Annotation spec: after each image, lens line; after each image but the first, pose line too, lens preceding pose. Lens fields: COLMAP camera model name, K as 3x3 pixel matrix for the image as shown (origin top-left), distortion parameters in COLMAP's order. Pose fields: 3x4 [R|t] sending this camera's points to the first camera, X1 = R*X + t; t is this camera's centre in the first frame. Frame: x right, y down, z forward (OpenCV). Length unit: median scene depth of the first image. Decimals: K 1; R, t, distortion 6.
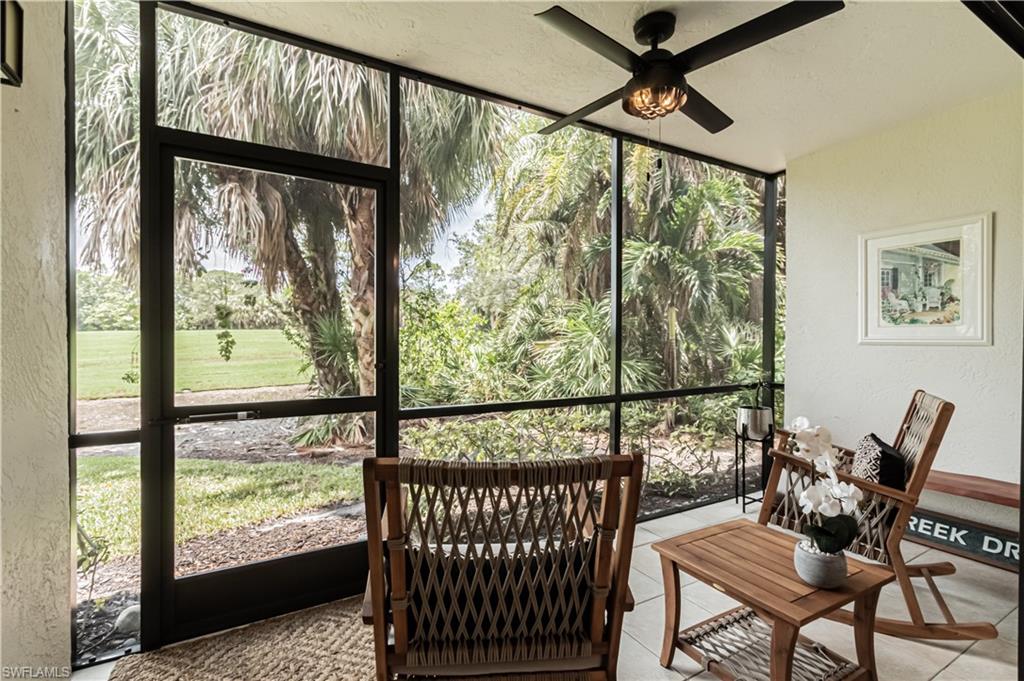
lens RADIAL K [[464.3, 0, 503.4], [0, 464.3, 343.4], [0, 0, 1]] dist [0.002151, -0.001629]
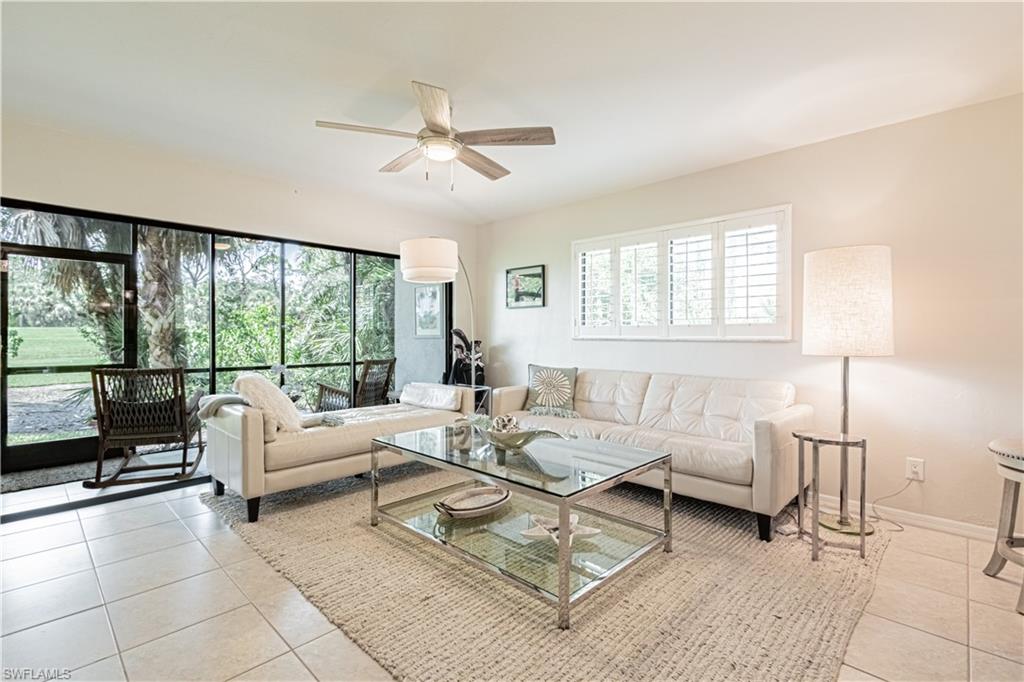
lens RADIAL K [[464.3, 0, 493.3], [0, 464.3, 335.3], [0, 0, 1]] dist [0.002151, -0.001629]
pose [[0.961589, -0.000382, 0.274493, 0.280100], [0.003913, 0.999916, -0.012319, 0.007282], [-0.274465, 0.012920, 0.961510, -0.545703]]
